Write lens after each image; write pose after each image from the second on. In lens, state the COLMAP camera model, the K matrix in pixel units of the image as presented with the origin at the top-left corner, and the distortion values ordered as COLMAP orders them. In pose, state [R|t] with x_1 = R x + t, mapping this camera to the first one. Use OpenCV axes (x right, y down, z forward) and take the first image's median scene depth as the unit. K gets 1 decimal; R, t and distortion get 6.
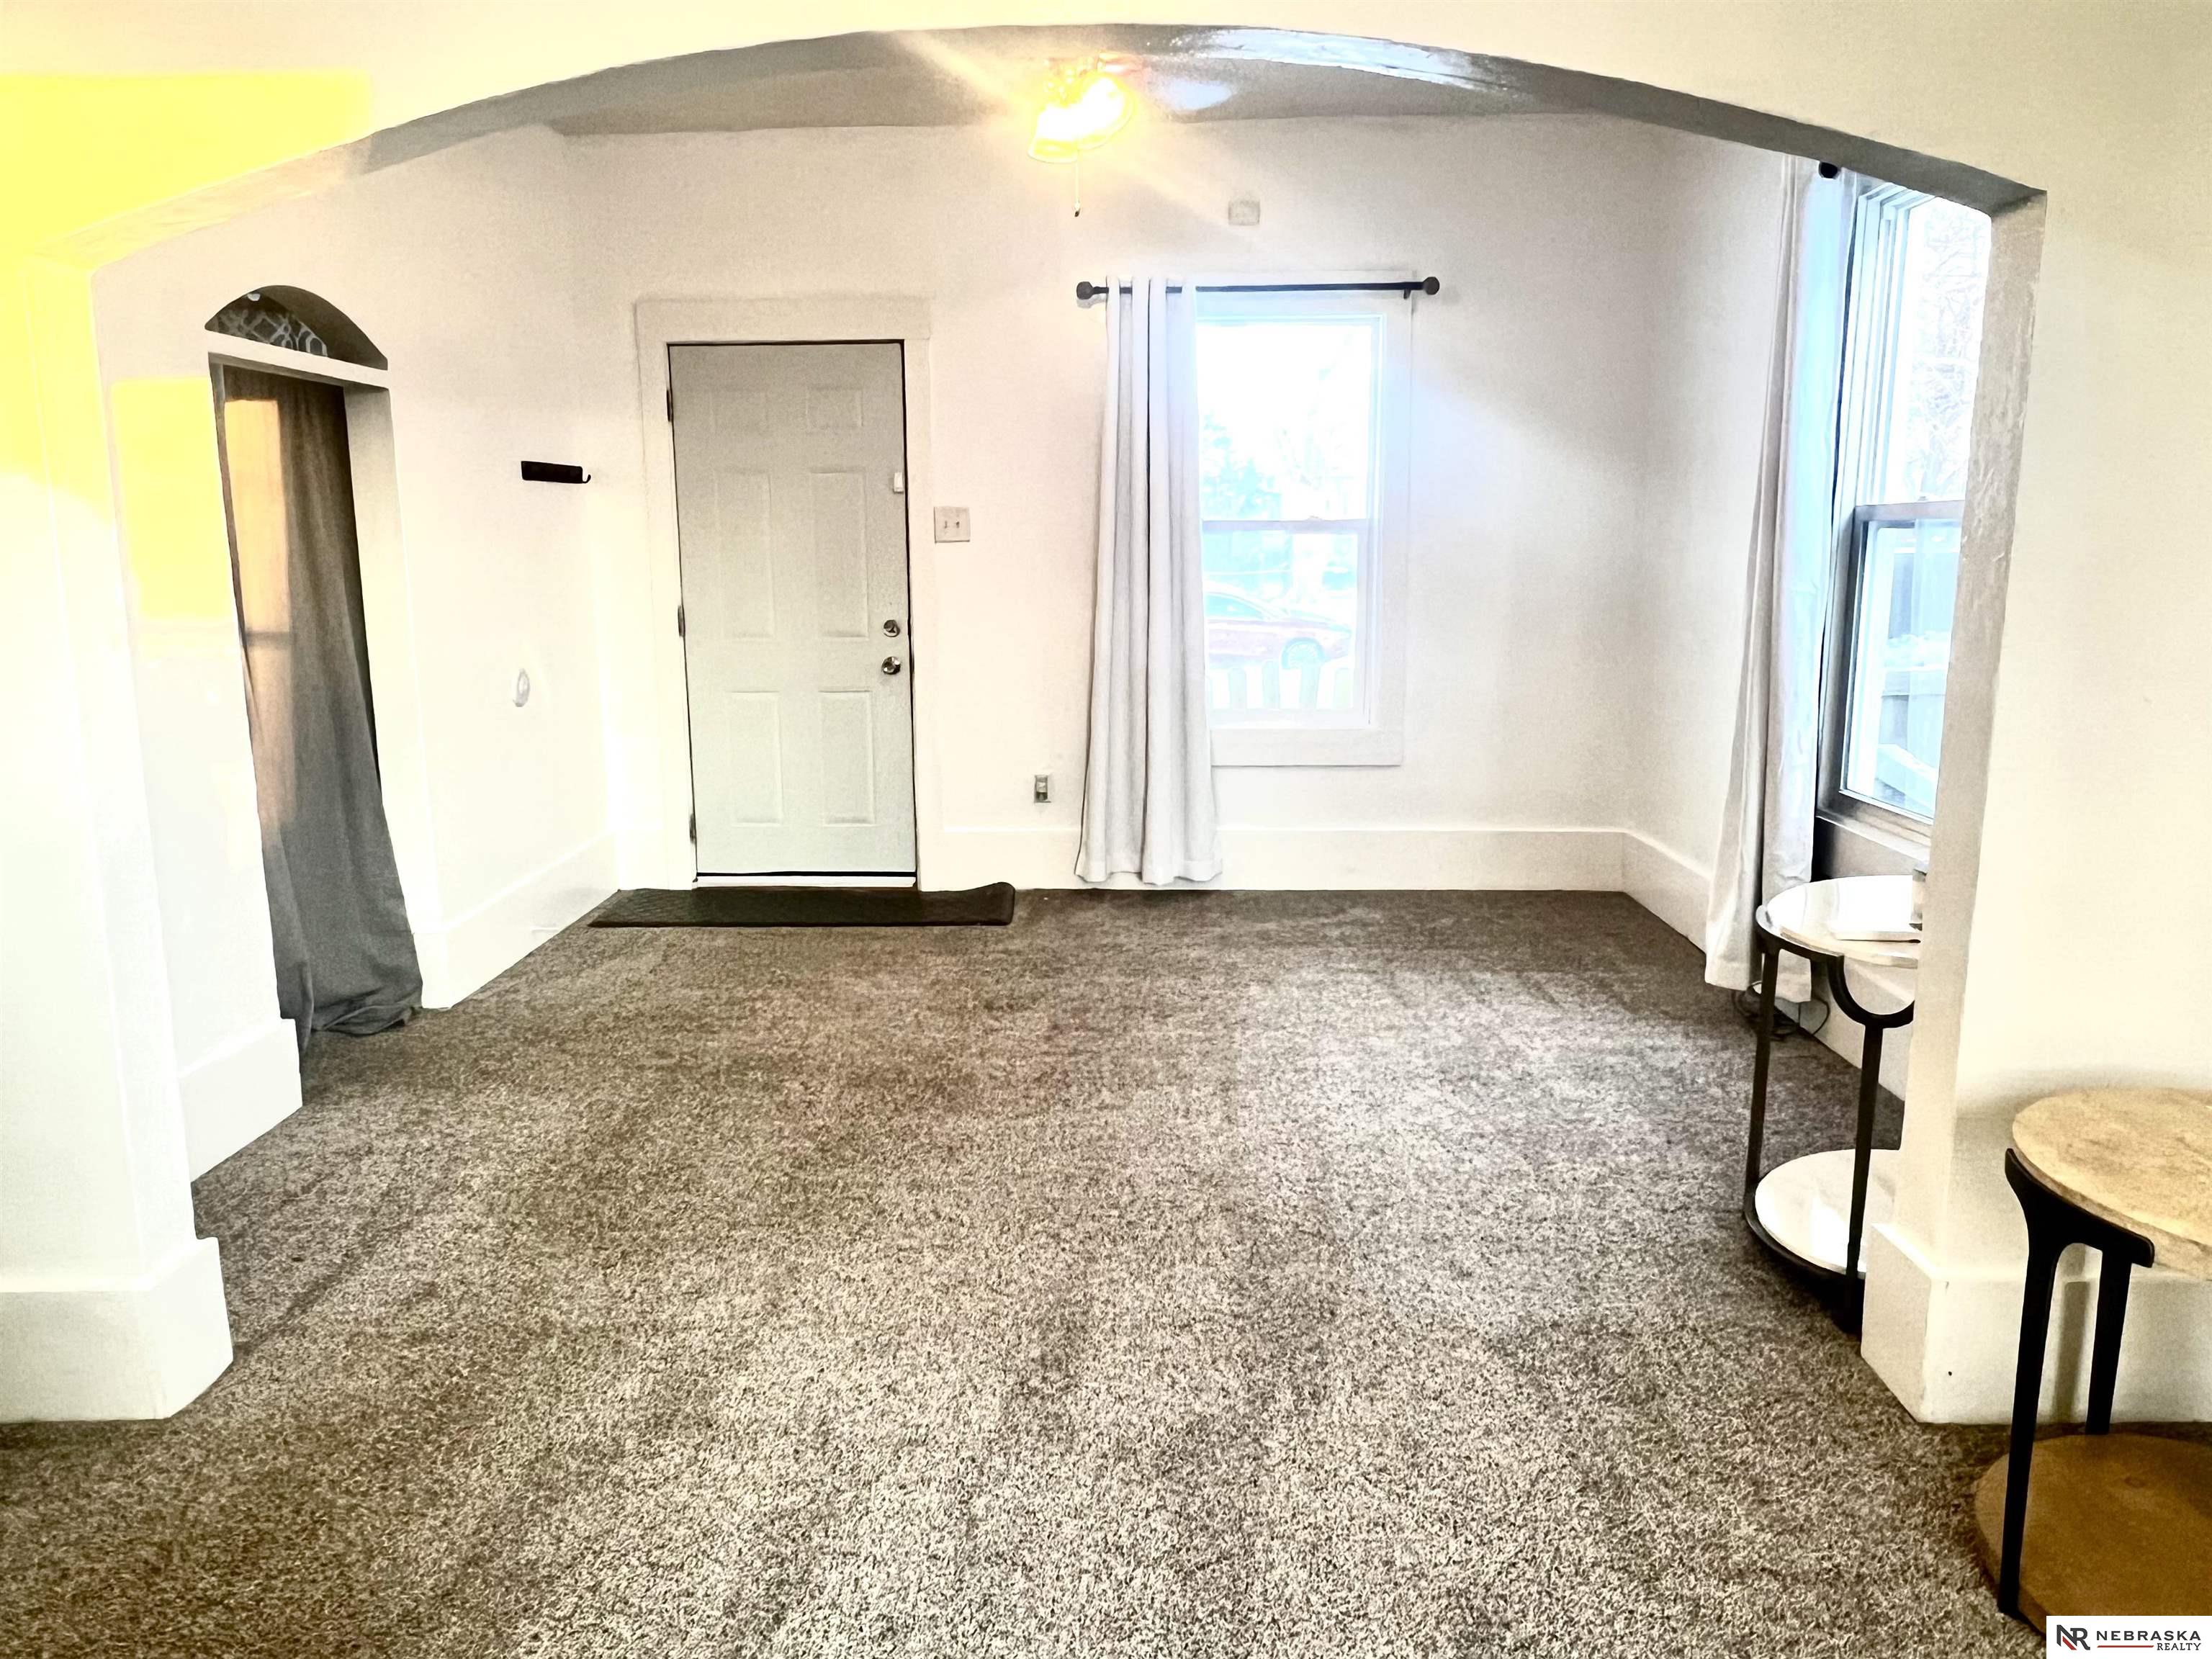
lens RADIAL K [[1545.6, 0, 1103.9], [0, 1545.6, 830.0], [0, 0, 1]] dist [0.001257, -0.010793]
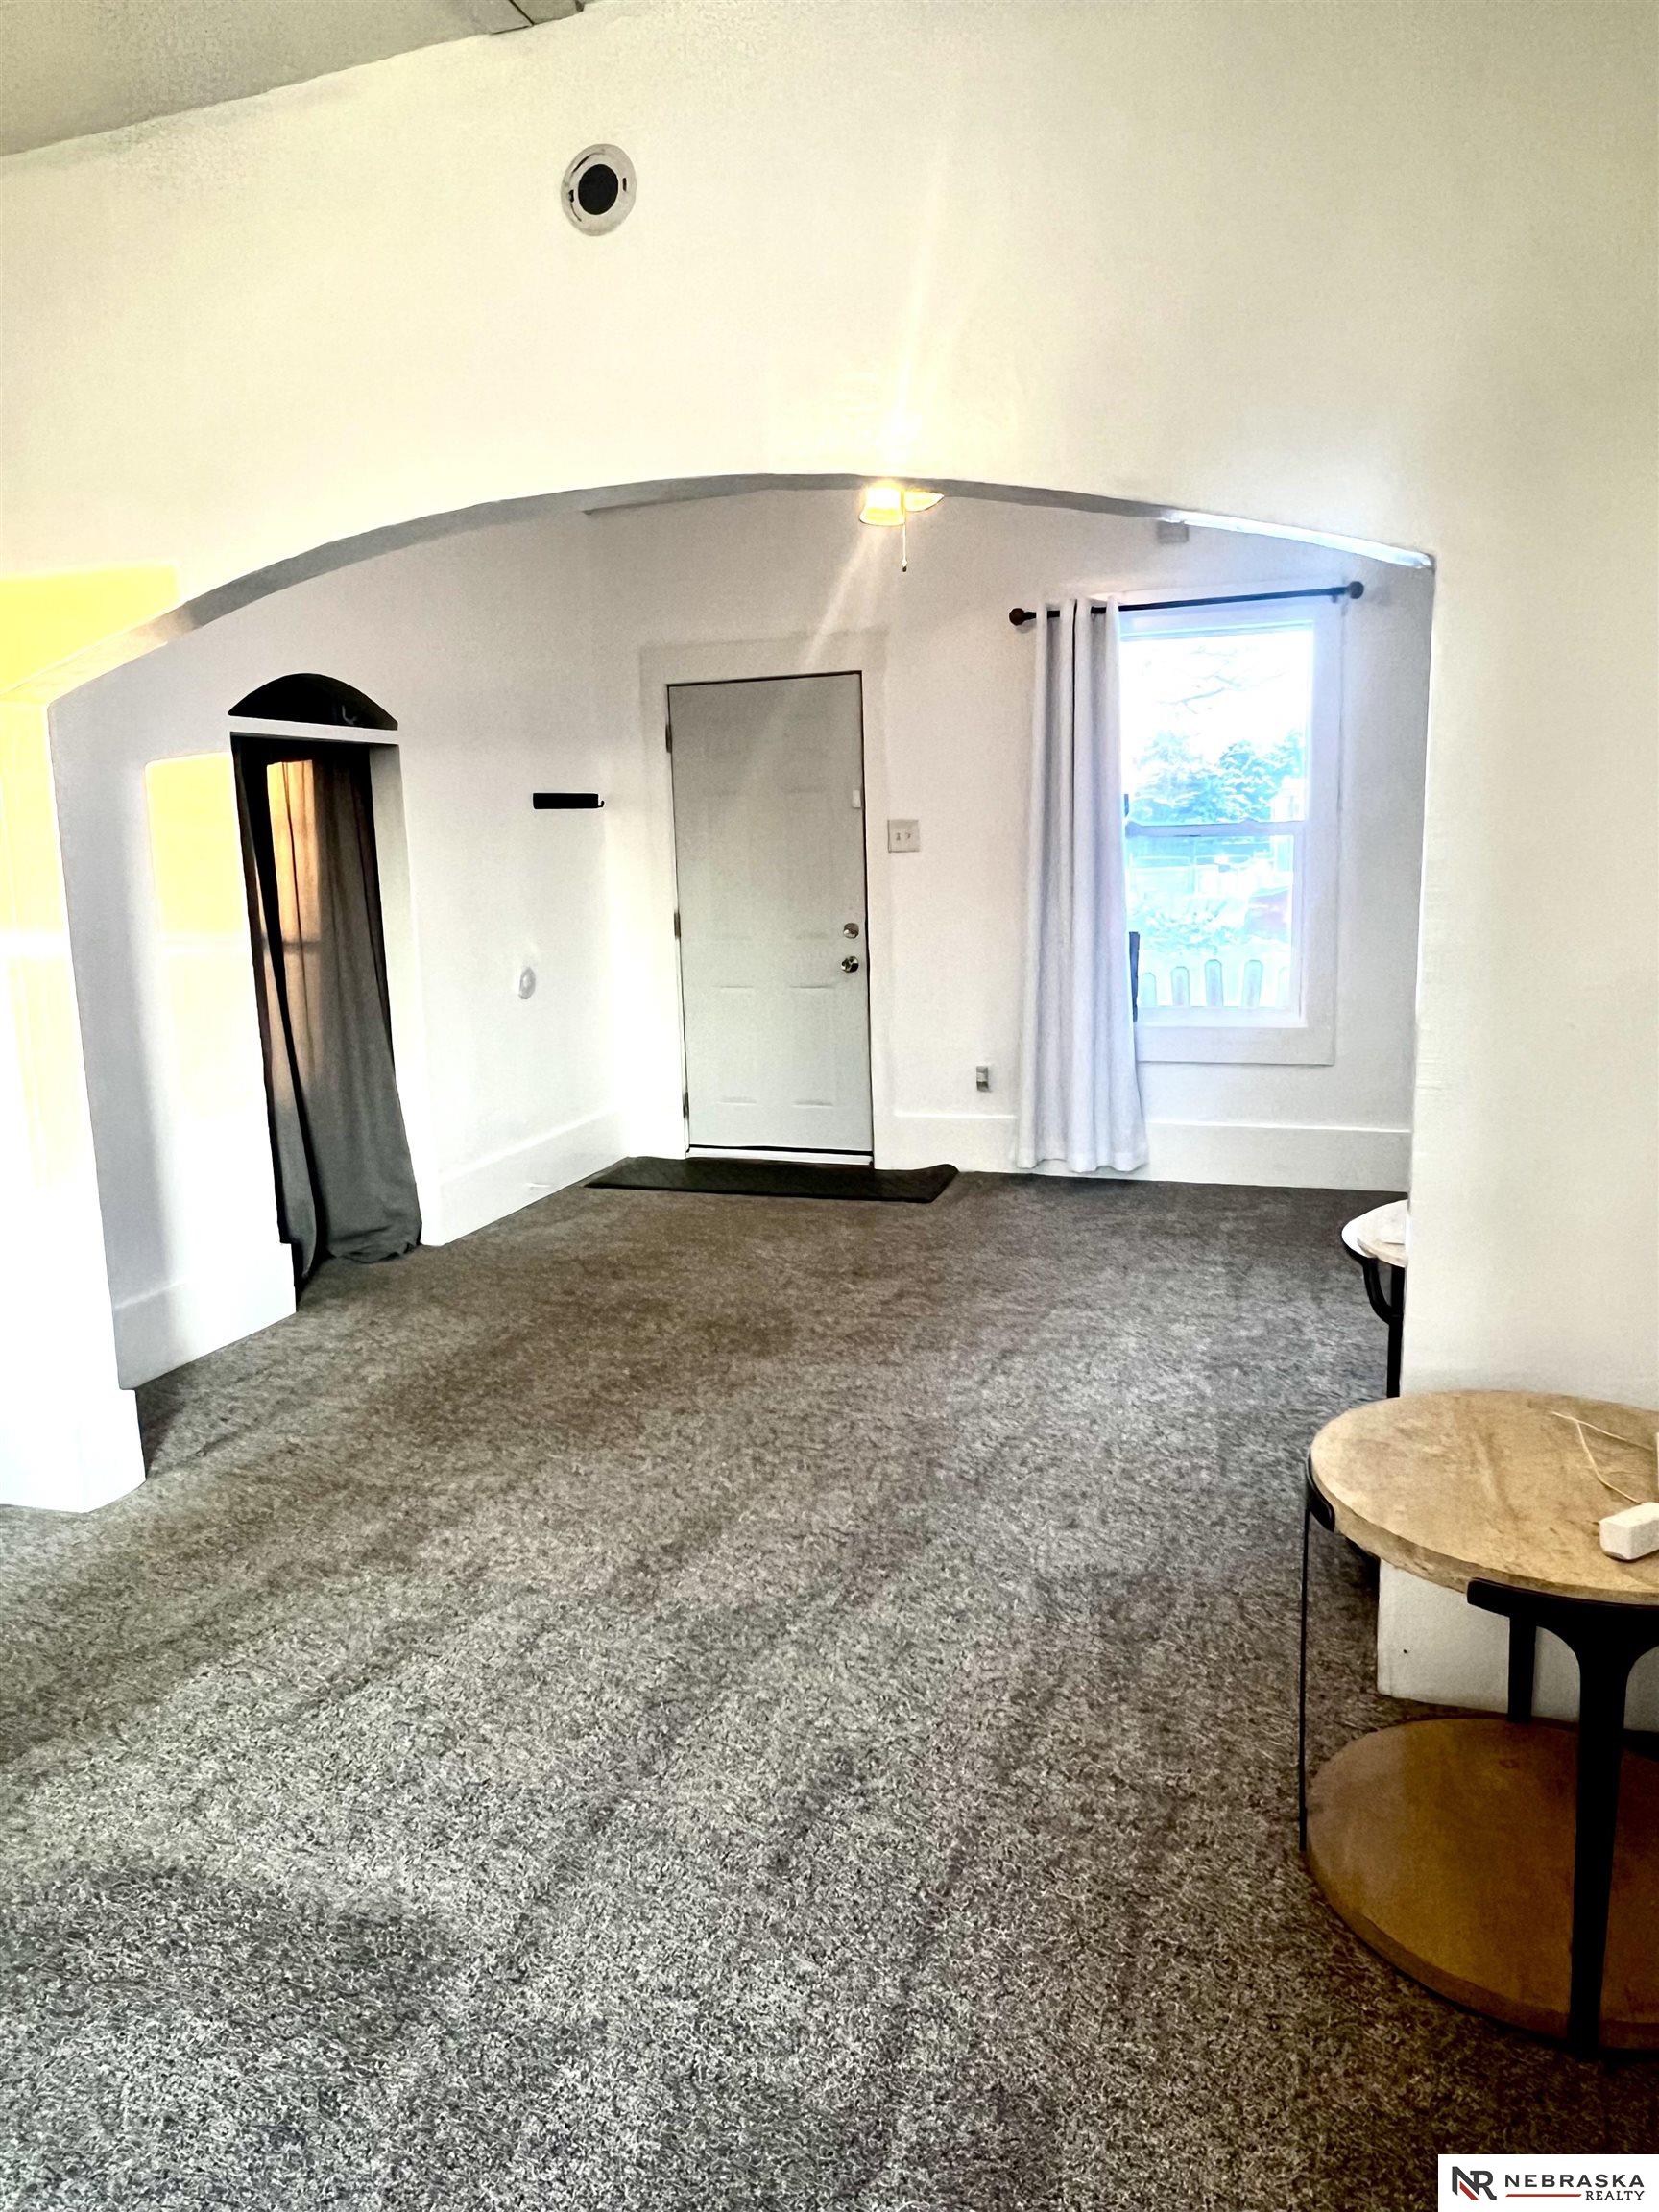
lens RADIAL K [[1545.6, 0, 828.5], [0, 1545.6, 1105.7], [0, 0, 1]] dist [0.001257, -0.010793]
pose [[0.950953, 0.030778, -0.307799, 0.259831], [-0.032192, 0.999482, 0.000485, -0.006830], [0.307655, 0.009447, 0.951451, -0.076429]]
